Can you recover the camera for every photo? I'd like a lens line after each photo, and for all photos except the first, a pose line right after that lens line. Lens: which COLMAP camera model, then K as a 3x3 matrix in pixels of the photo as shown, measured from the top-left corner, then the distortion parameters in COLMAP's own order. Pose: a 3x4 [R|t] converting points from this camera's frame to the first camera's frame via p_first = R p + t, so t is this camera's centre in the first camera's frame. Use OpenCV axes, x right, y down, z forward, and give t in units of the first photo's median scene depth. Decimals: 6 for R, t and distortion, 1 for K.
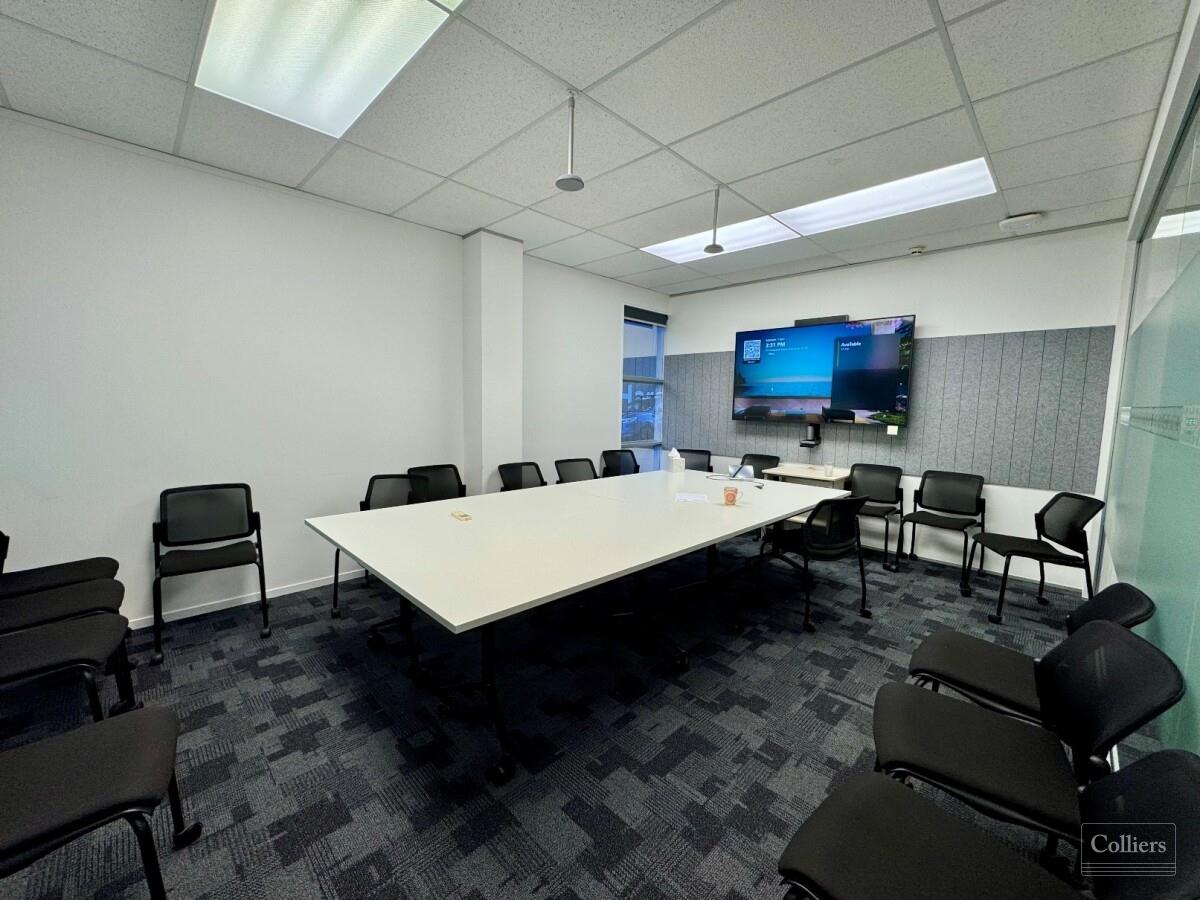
lens RADIAL K [[480.9, 0, 600.6], [0, 480.9, 450.2], [0, 0, 1]] dist [-0.002381, 0.000220]
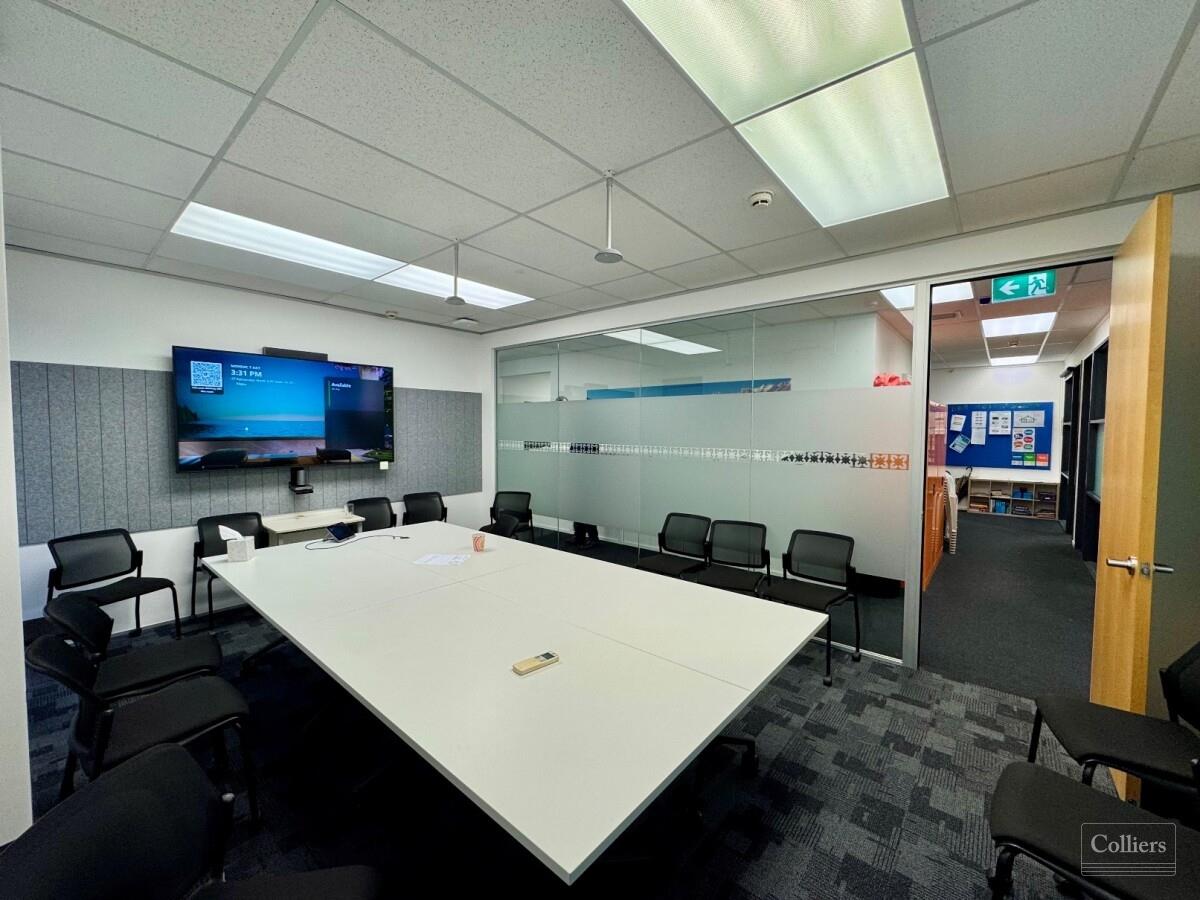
lens RADIAL K [[480.9, 0, 601.5], [0, 480.9, 448.9], [0, 0, 1]] dist [-0.002381, 0.000220]
pose [[-0.082058, -0.062729, 0.994651, -0.534527], [0.095129, 0.992967, 0.070471, -0.105913], [-0.992077, 0.100403, -0.075514, 0.545489]]
